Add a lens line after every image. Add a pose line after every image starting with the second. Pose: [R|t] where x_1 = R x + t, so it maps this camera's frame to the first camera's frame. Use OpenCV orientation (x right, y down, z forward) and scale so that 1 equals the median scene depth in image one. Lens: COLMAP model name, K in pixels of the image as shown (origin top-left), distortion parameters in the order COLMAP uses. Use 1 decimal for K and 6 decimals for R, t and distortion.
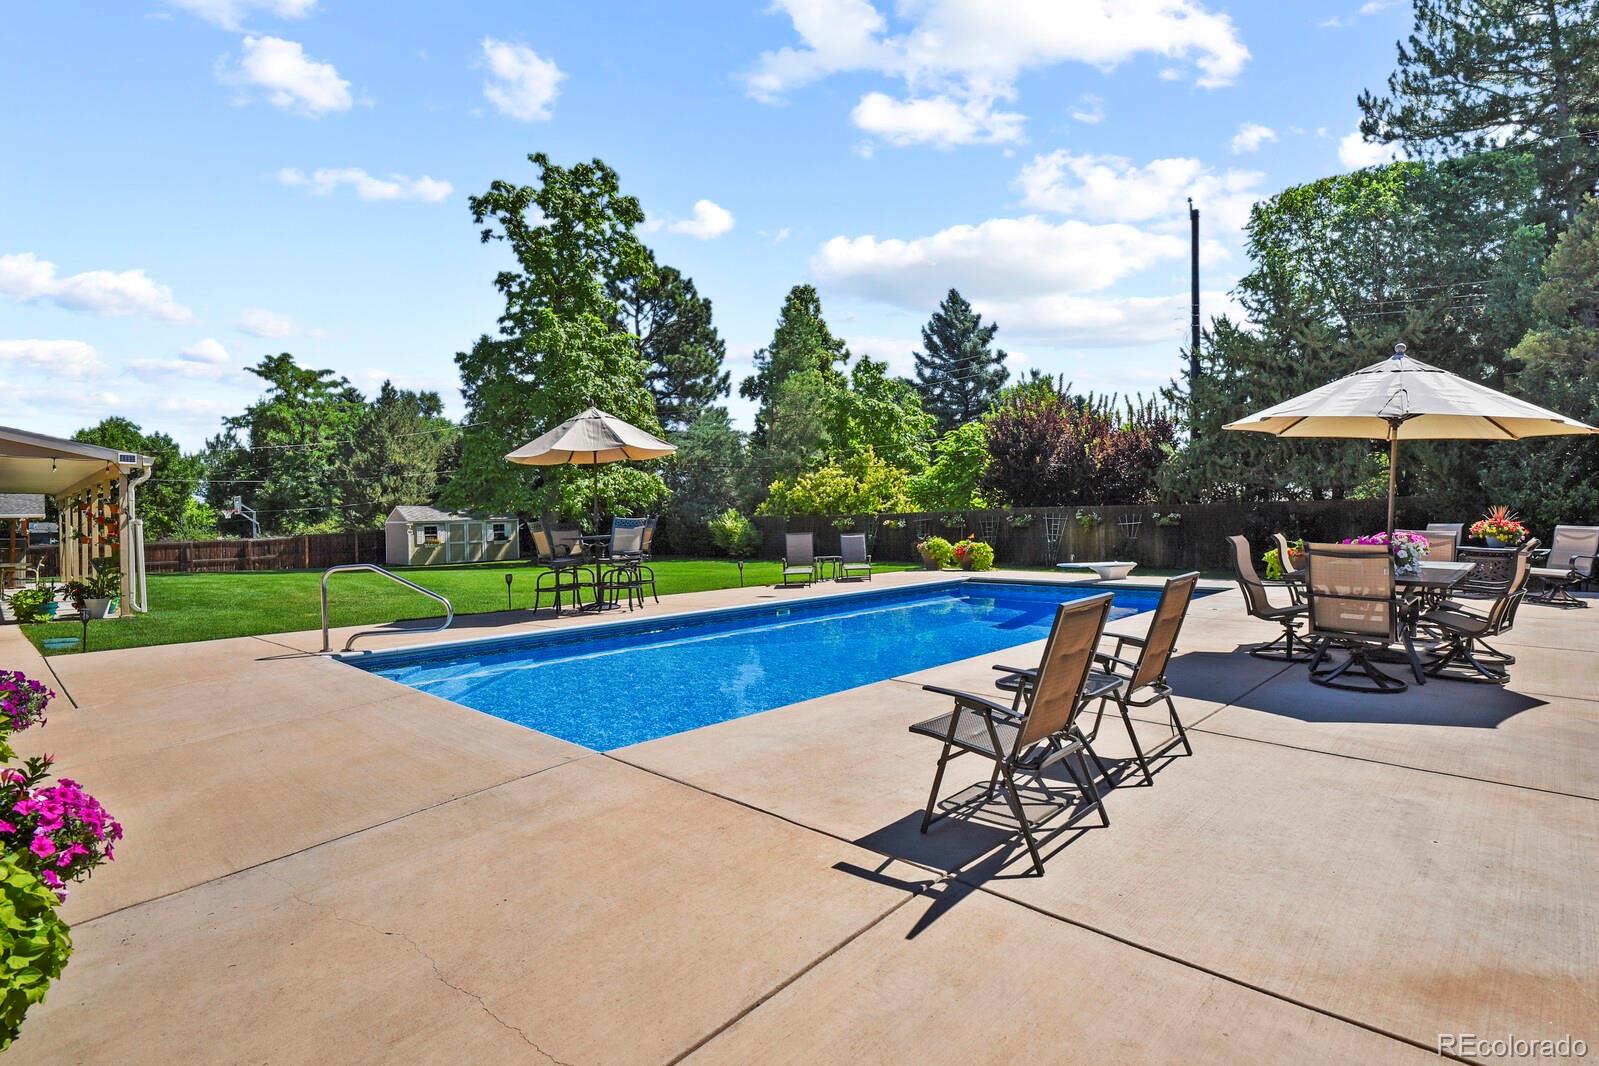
lens RADIAL K [[798.7, 0, 808.6], [0, 798.7, 520.9], [0, 0, 1]] dist [-0.028538, -0.000131]
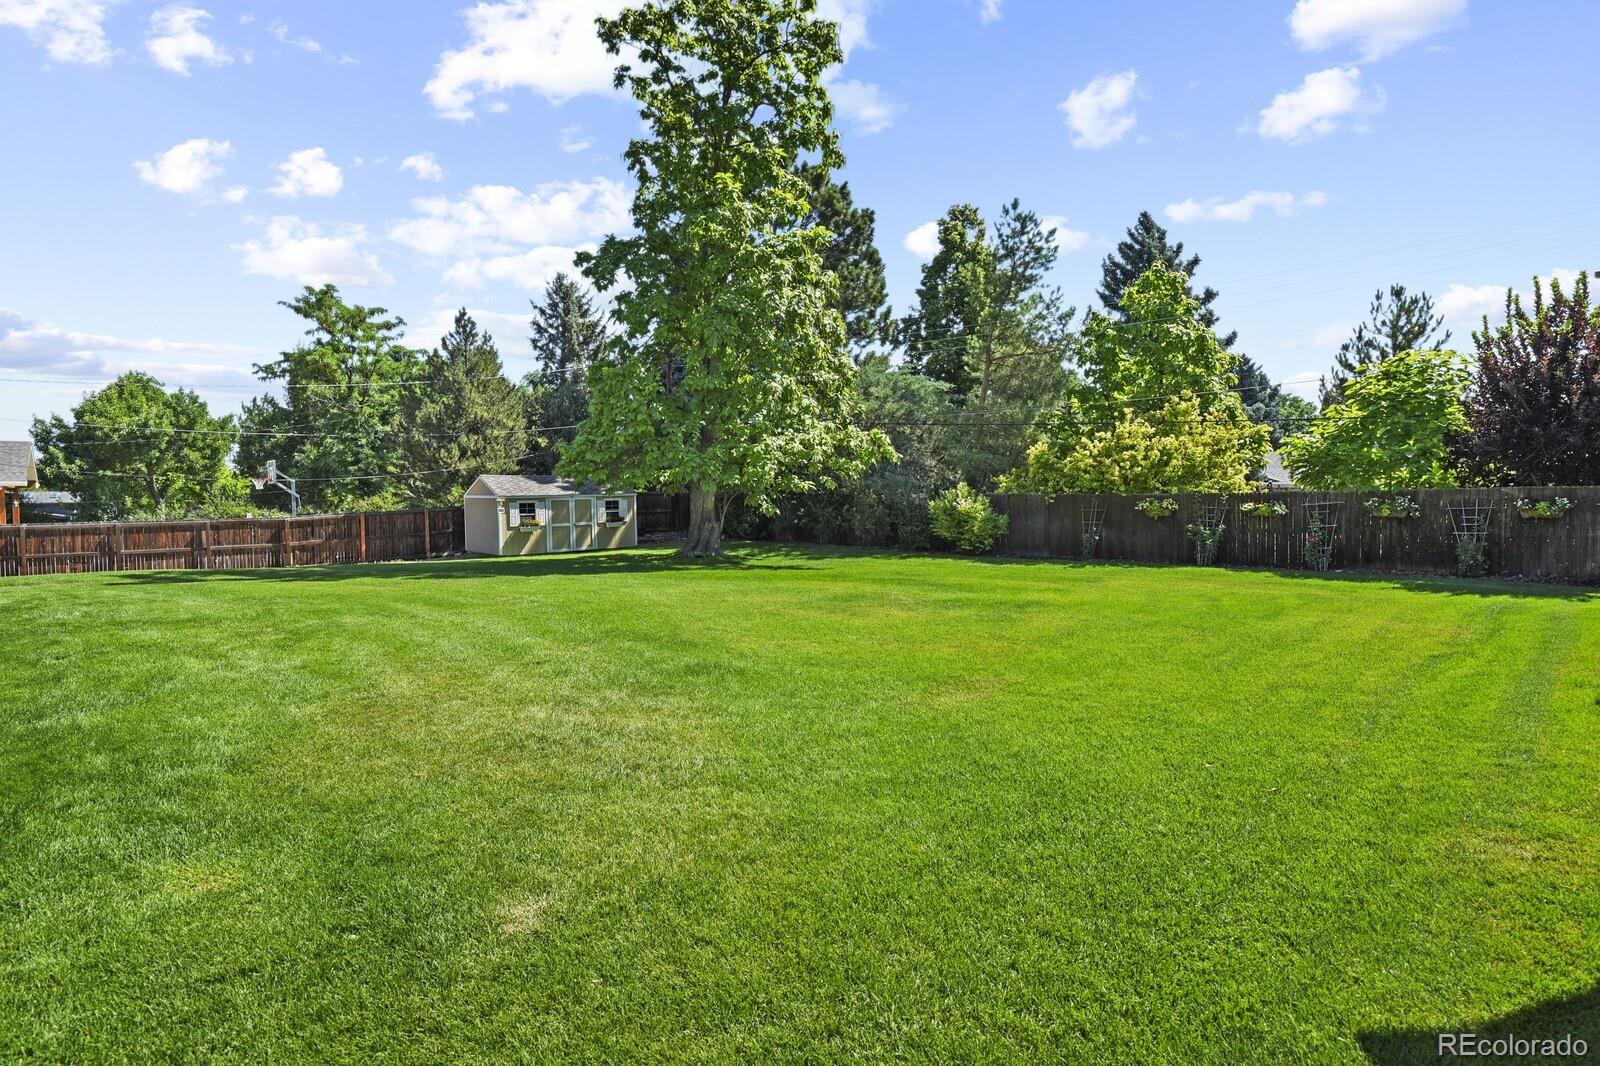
lens RADIAL K [[800.7, 0, 811.3], [0, 800.7, 531.7], [0, 0, 1]] dist [-0.026171, 0.000262]
pose [[0.999269, 0.012407, -0.036155, -0.141861], [-0.010811, 0.998973, 0.043991, -0.001248], [0.036664, -0.043568, 0.998377, 0.204802]]
